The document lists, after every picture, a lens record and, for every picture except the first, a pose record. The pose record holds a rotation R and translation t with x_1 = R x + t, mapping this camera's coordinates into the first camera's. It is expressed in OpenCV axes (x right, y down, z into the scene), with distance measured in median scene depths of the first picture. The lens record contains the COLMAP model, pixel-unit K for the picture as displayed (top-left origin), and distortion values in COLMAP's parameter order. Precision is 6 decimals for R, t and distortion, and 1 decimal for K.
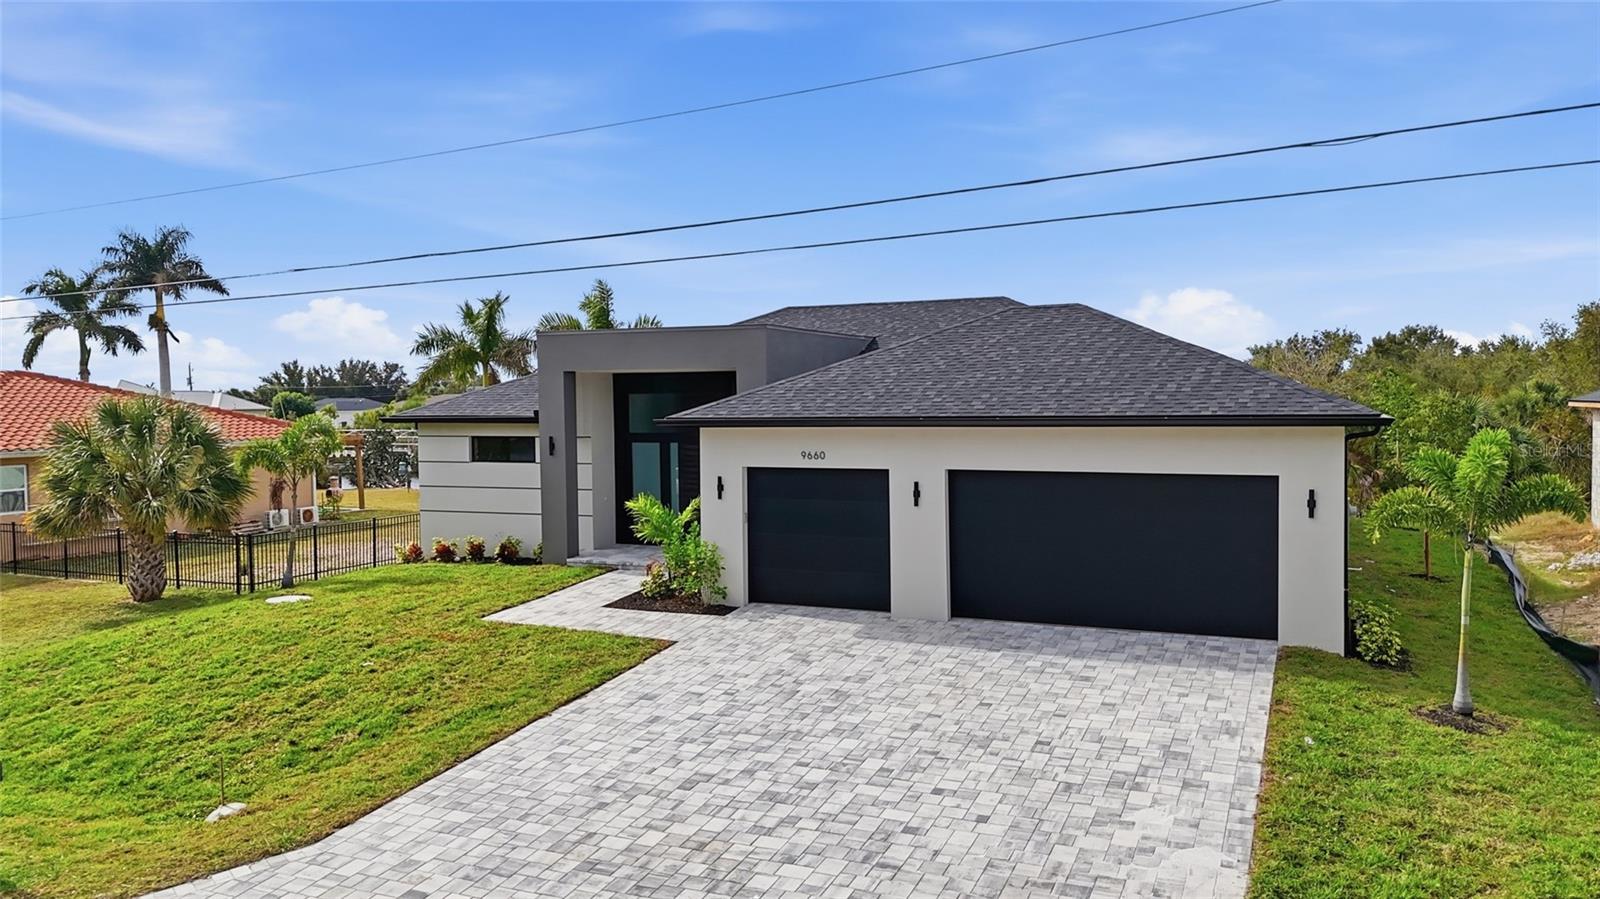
lens RADIAL K [[1171.9, 0, 802.1], [0, 1171.9, 447.3], [0, 0, 1]] dist [0.051008, -0.041039]
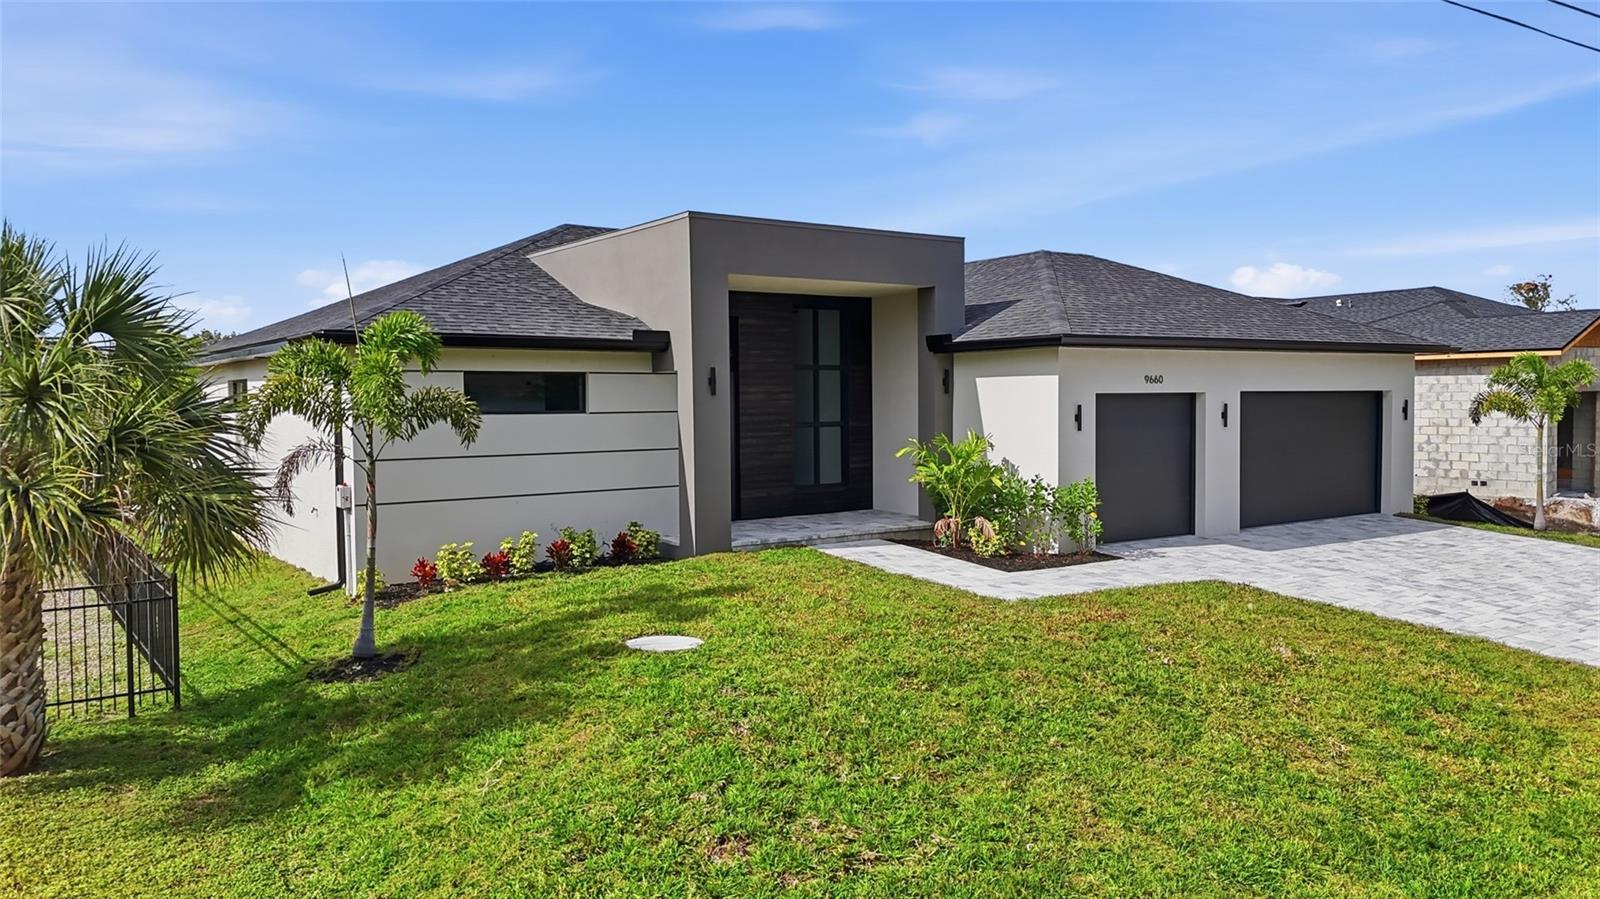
lens RADIAL K [[1171.9, 0, 803.7], [0, 1171.9, 446.8], [0, 0, 1]] dist [0.051008, -0.041039]
pose [[0.527217, -0.030321, 0.849189, -0.963570], [0.041225, 0.999099, 0.010079, 0.040592], [-0.848730, 0.029694, 0.527992, 0.736597]]
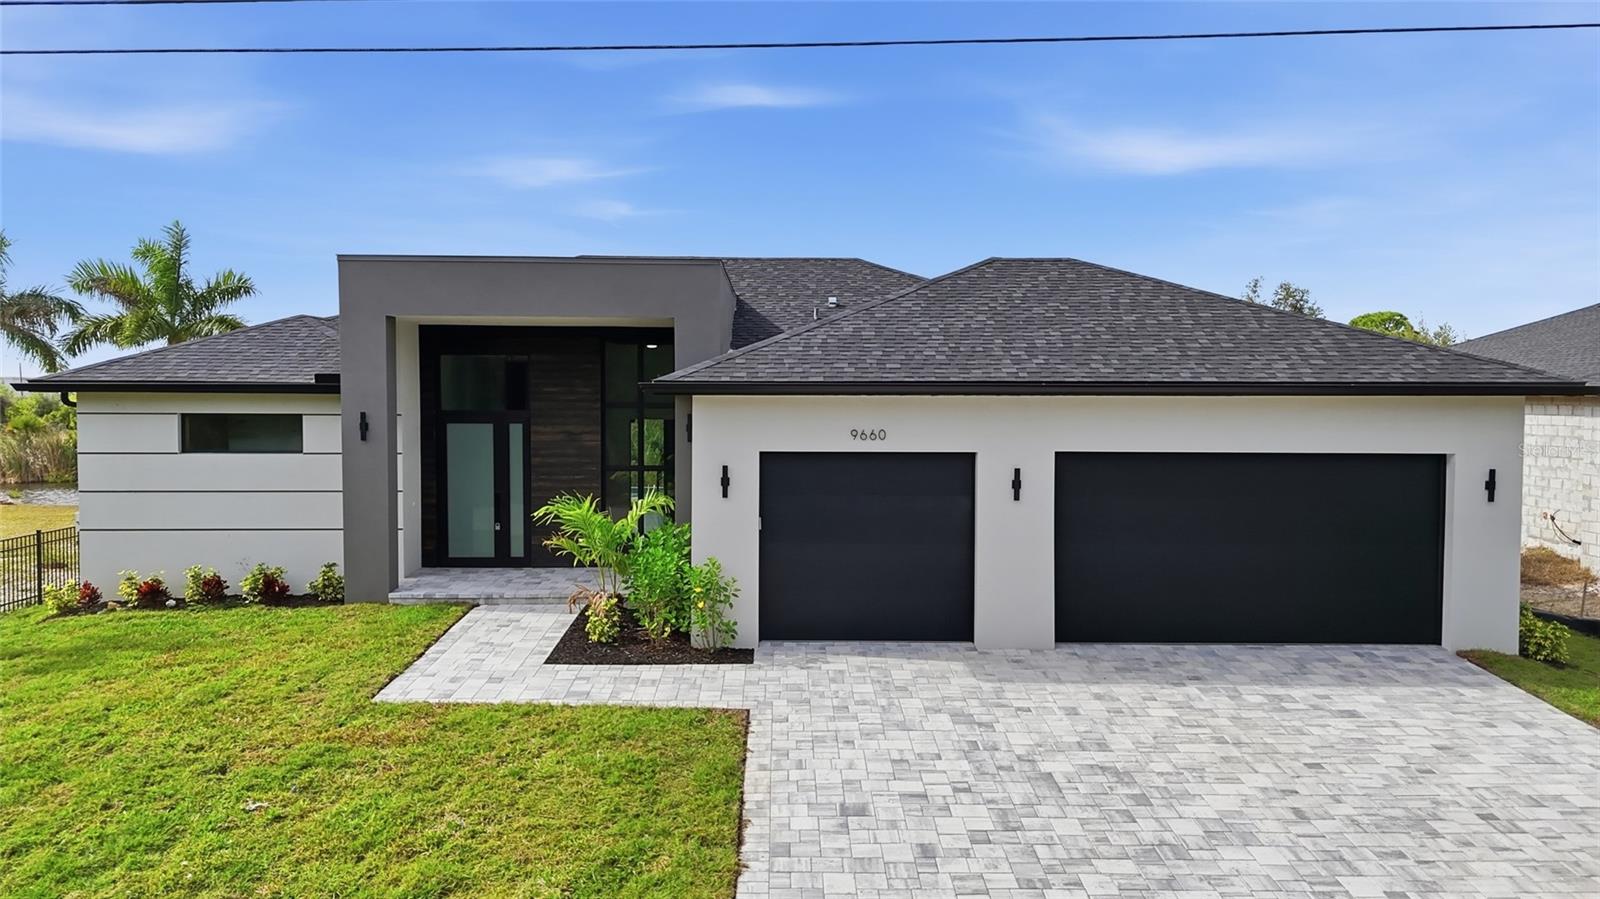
lens RADIAL K [[1171.9, 0, 794.3], [0, 1171.9, 447.3], [0, 0, 1]] dist [0.051008, -0.041039]
pose [[0.907660, -0.003950, 0.419687, -0.339778], [0.004263, 0.999991, 0.000192, 0.014587], [-0.419684, 0.001615, 0.907669, 0.355794]]
